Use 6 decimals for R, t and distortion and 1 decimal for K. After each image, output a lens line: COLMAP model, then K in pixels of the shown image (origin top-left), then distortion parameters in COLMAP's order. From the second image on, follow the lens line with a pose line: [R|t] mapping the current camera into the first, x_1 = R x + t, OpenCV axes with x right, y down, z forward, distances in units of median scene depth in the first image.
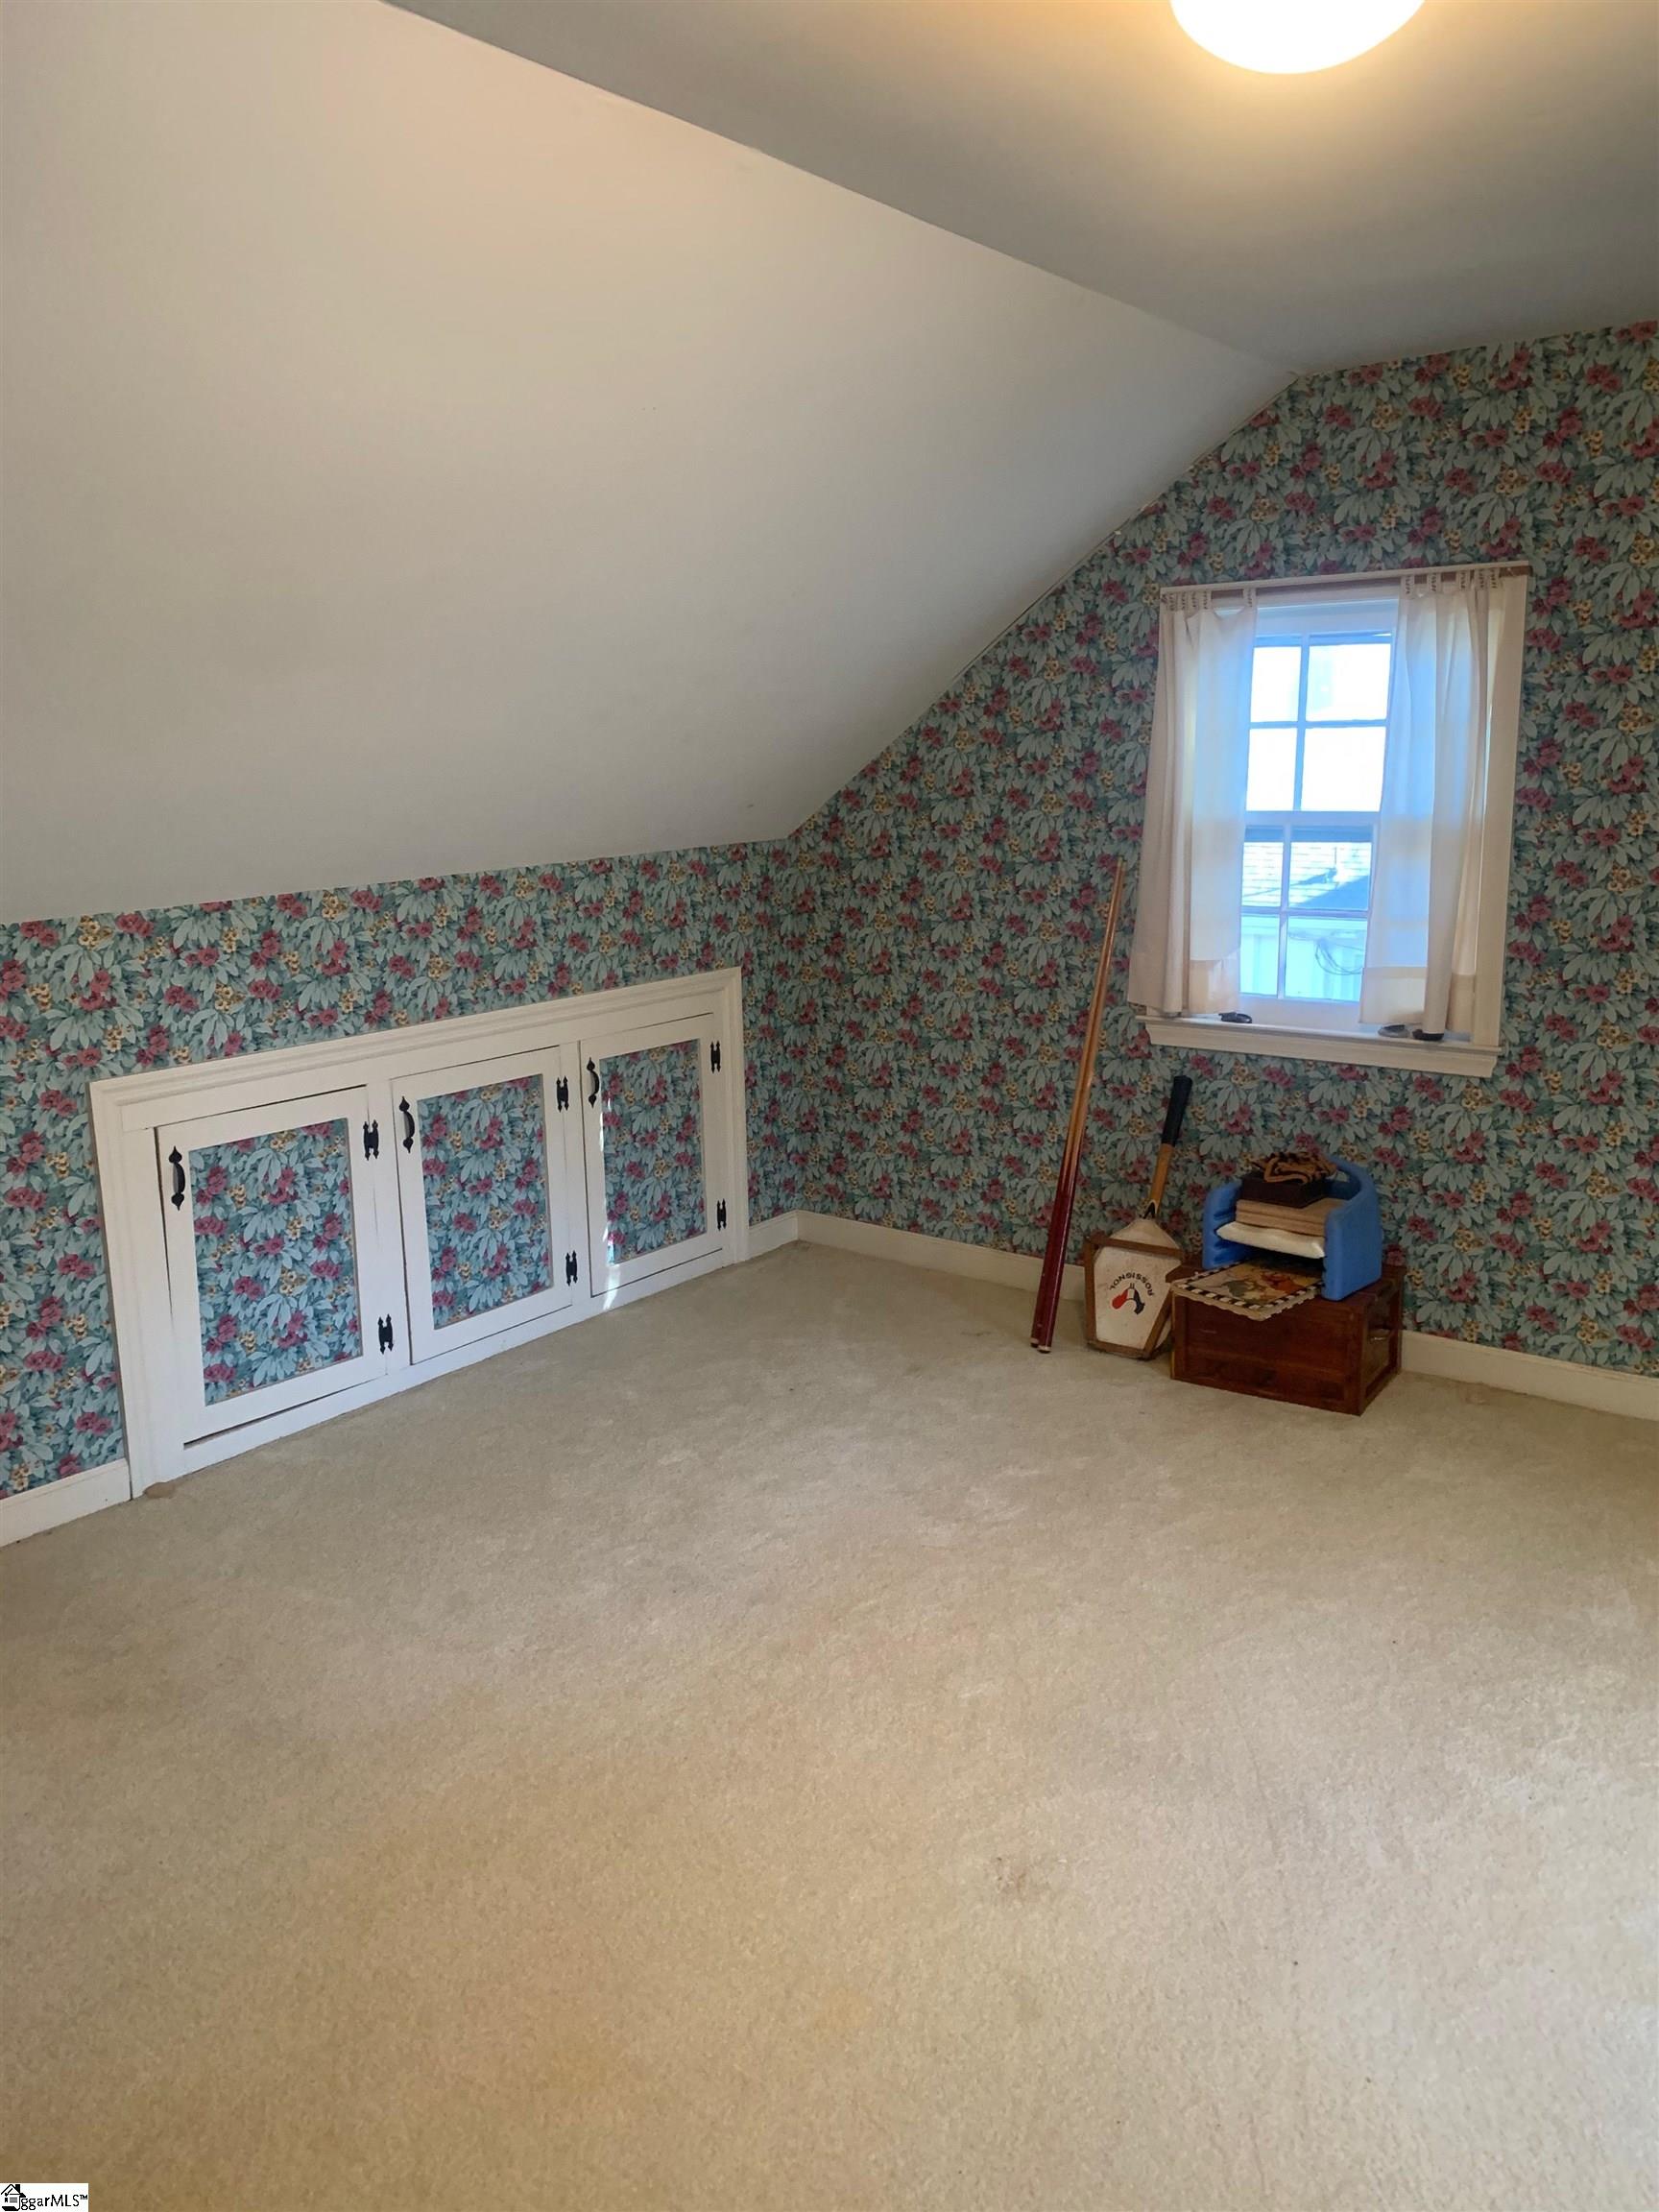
lens RADIAL K [[1687.5, 0, 839.3], [0, 1687.5, 1100.2], [0, 0, 1]] dist [0.010920, -0.020398]
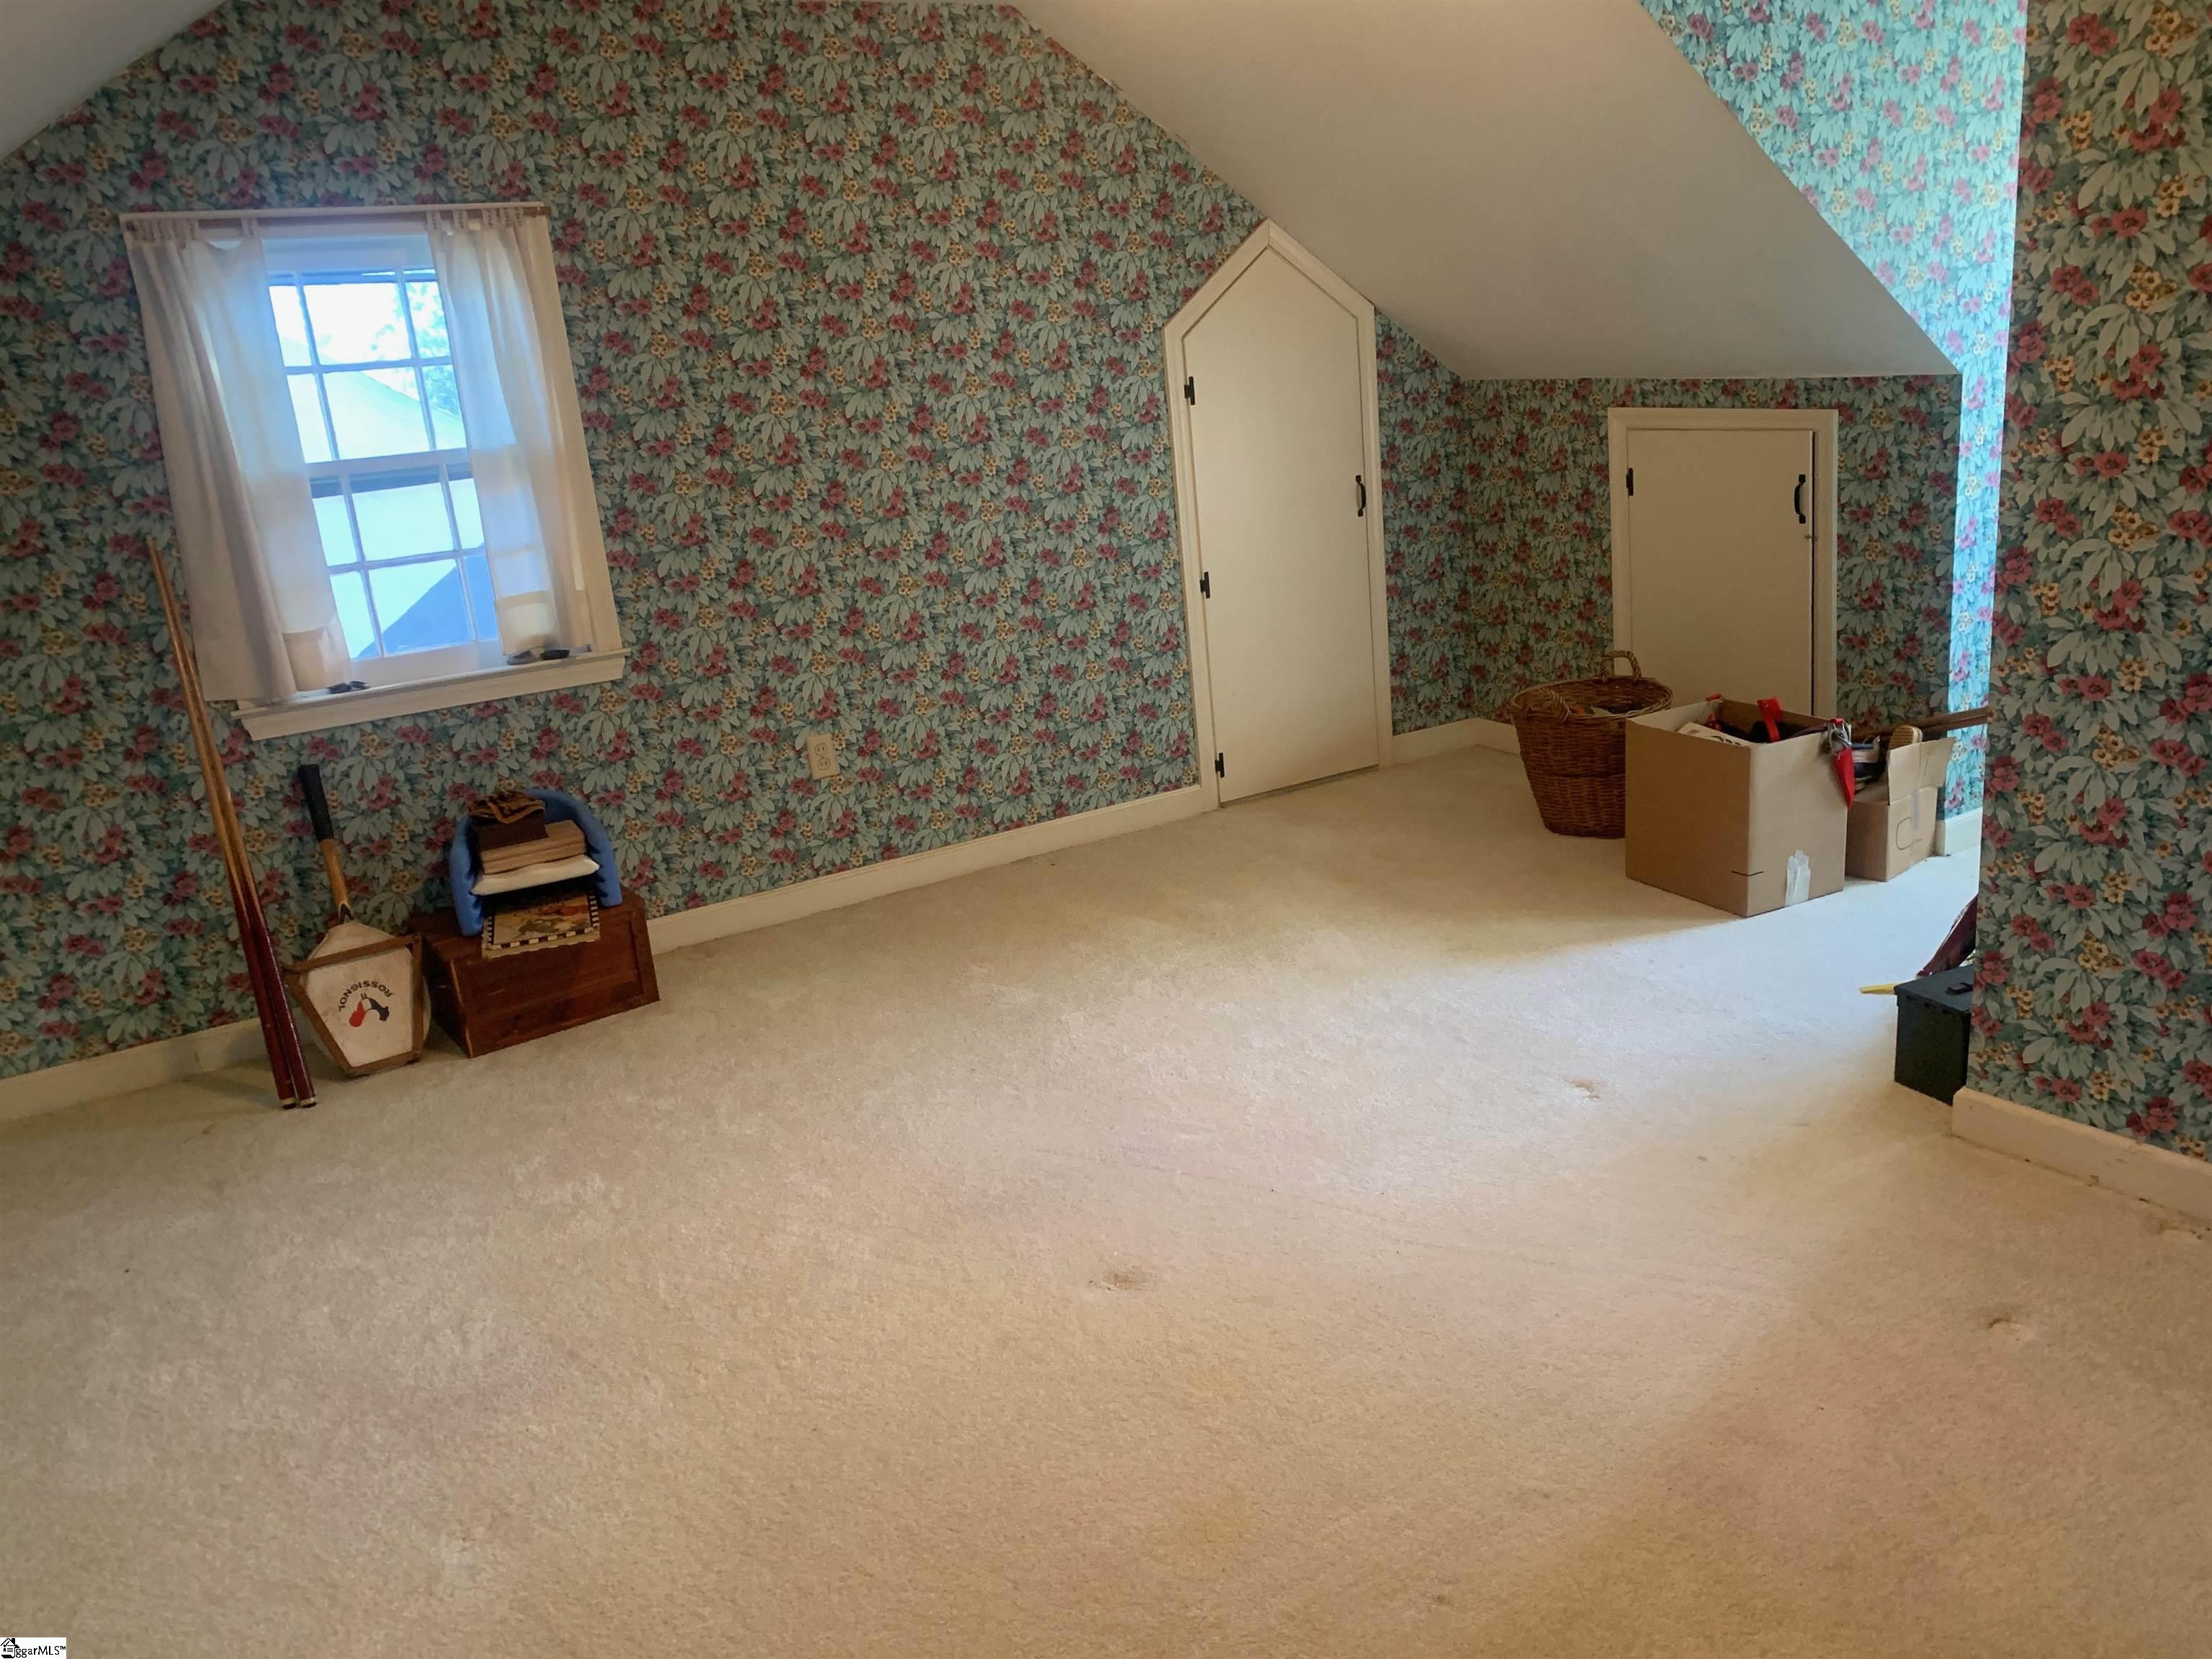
lens RADIAL K [[1687.5, 0, 1120.7], [0, 1687.5, 838.2], [0, 0, 1]] dist [0.010920, -0.020398]
pose [[0.328522, -0.268025, 0.905669, -0.518567], [0.270628, 0.945398, 0.181615, -0.025620], [-0.904894, 0.185435, 0.383119, 0.291246]]
